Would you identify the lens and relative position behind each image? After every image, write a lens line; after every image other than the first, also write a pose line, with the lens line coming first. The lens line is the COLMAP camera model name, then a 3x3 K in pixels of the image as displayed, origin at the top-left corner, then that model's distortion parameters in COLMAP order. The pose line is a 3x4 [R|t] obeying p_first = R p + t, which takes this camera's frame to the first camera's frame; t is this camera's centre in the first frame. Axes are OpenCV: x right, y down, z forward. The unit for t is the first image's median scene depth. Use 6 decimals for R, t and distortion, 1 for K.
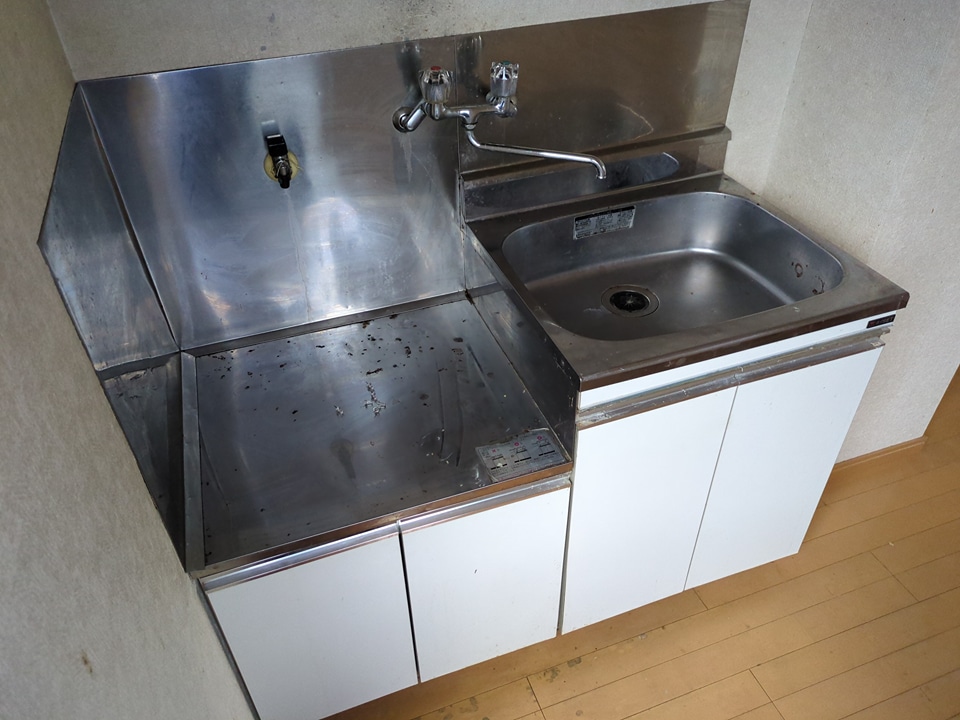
lens RADIAL K [[714.3, 0, 480.0], [0, 714.3, 360.0], [0, 0, 1]] dist [0.006349, -0.005393]
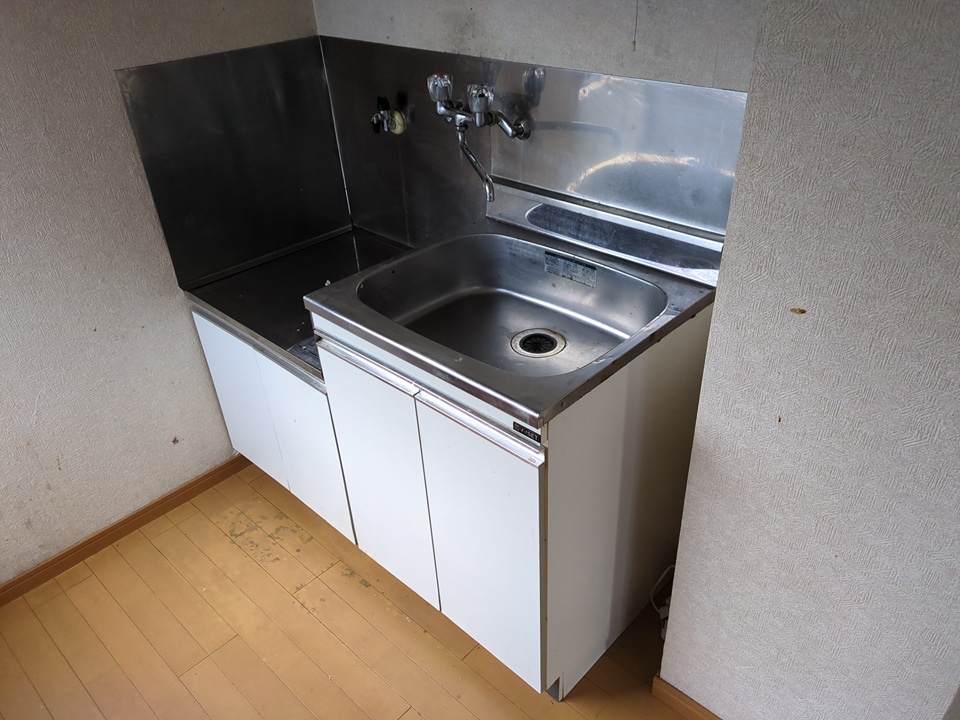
lens RADIAL K [[704.9, 0, 481.4], [0, 704.9, 367.7], [0, 0, 1]] dist [0.033698, -0.053778]
pose [[0.461821, 0.499533, -0.732931, 1.123599], [-0.536174, 0.815484, 0.217952, -0.277848], [0.706568, 0.292324, 0.644444, 0.357383]]
